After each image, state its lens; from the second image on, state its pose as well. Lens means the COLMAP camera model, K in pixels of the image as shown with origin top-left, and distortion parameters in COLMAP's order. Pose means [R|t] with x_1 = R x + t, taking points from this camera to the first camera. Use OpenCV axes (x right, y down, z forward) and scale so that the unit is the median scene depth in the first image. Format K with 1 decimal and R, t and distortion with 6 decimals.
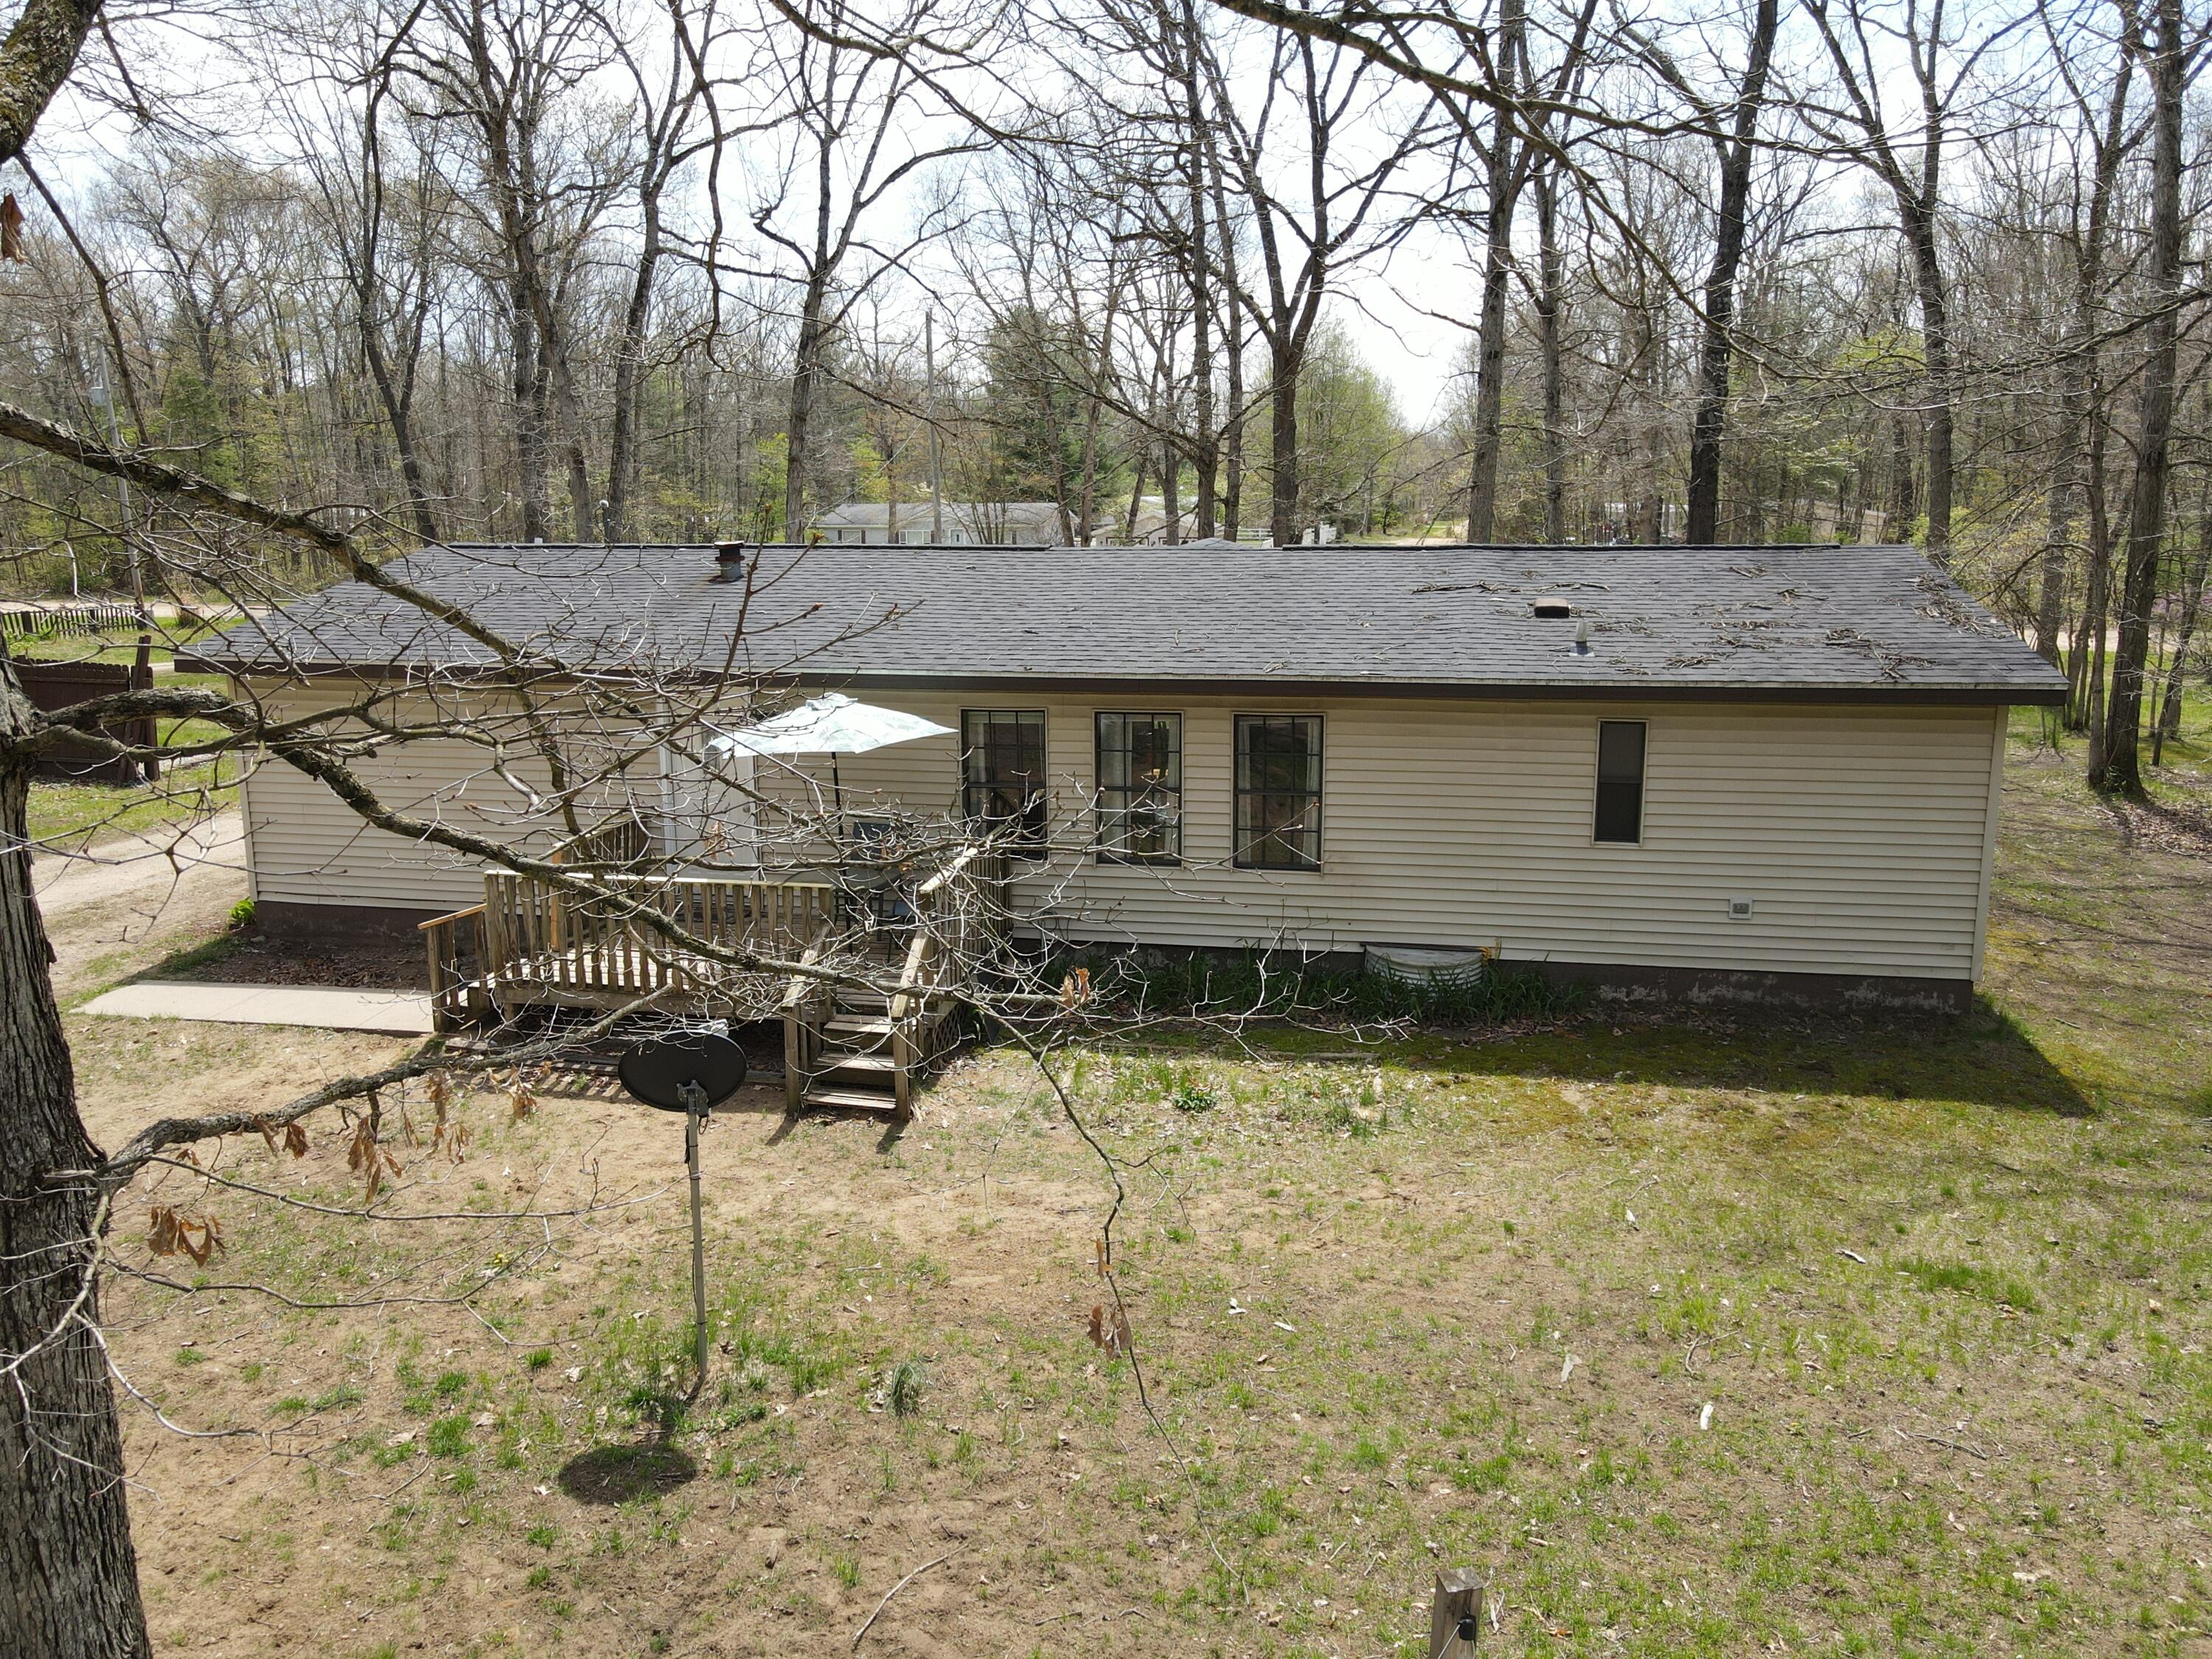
lens RADIAL K [[1629.5, 0, 1104.1], [0, 1629.5, 825.8], [0, 0, 1]] dist [-0.007855, 0.040290]
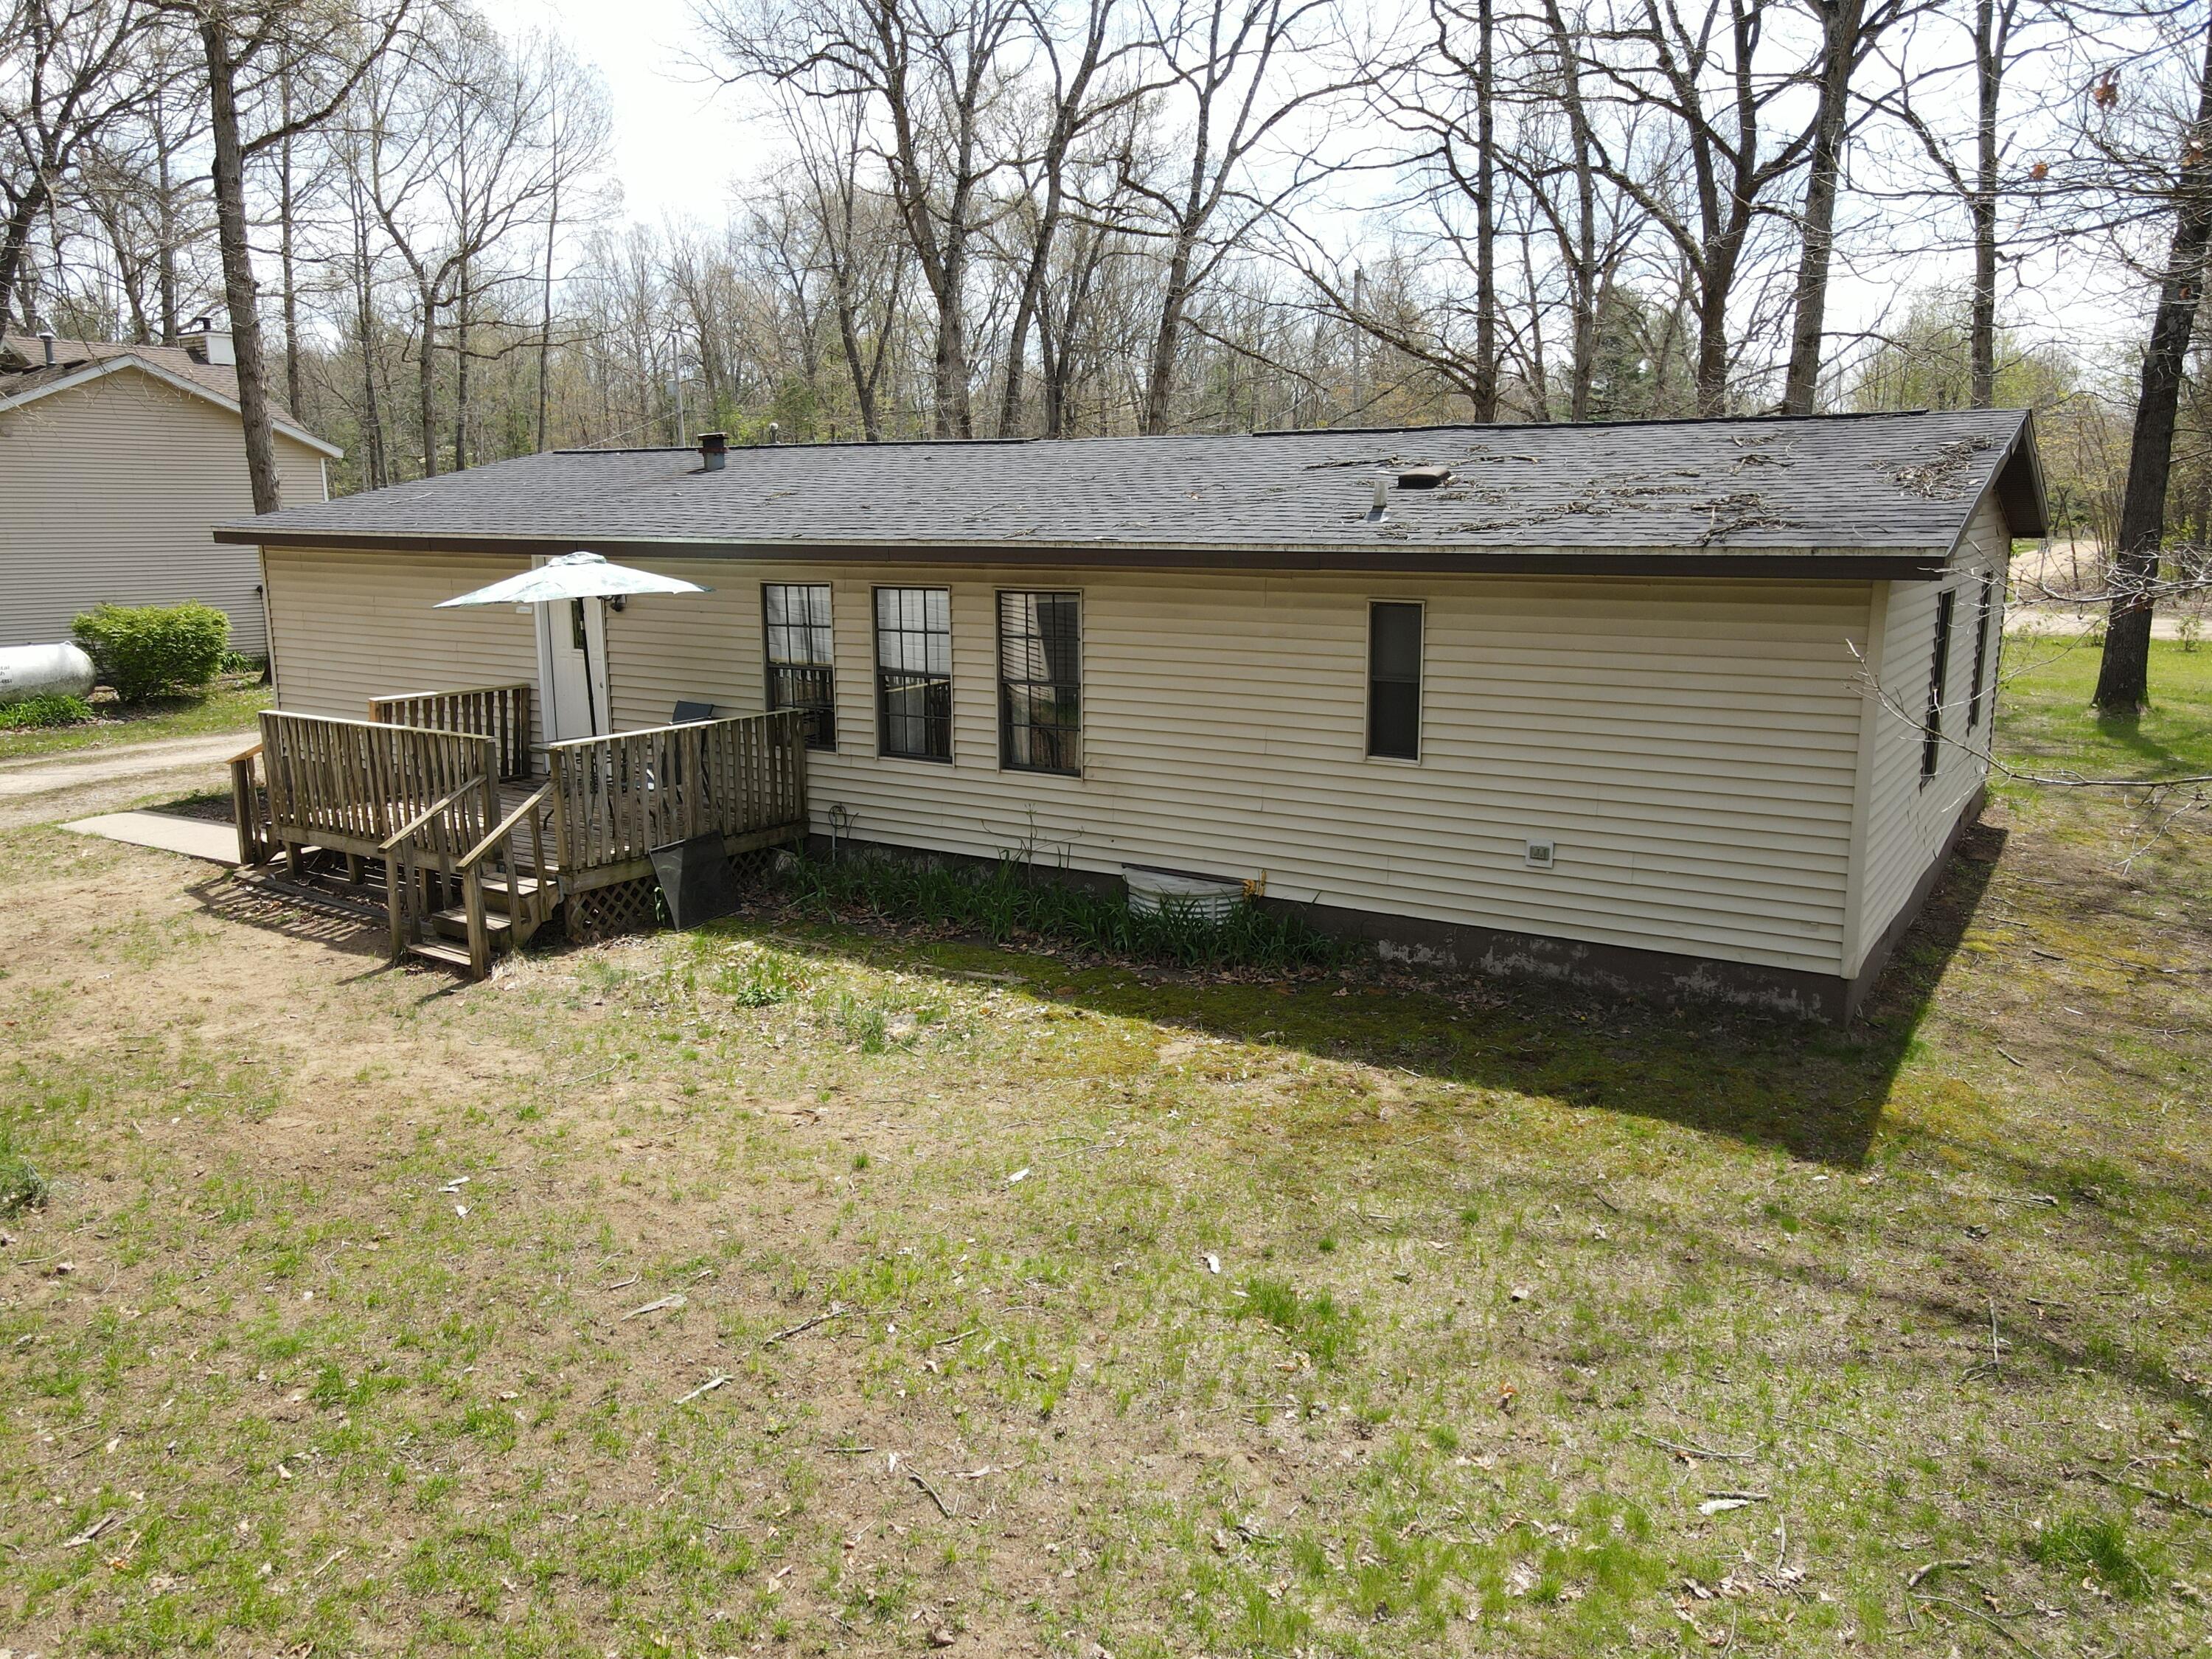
lens RADIAL K [[1629.5, 0, 1104.1], [0, 1629.5, 836.1], [0, 0, 1]] dist [-0.007855, 0.040290]
pose [[0.925689, 0.078927, -0.369960, 0.487801], [-0.079116, 0.996757, 0.014686, 0.048113], [0.369919, 0.015675, 0.928932, 0.219883]]
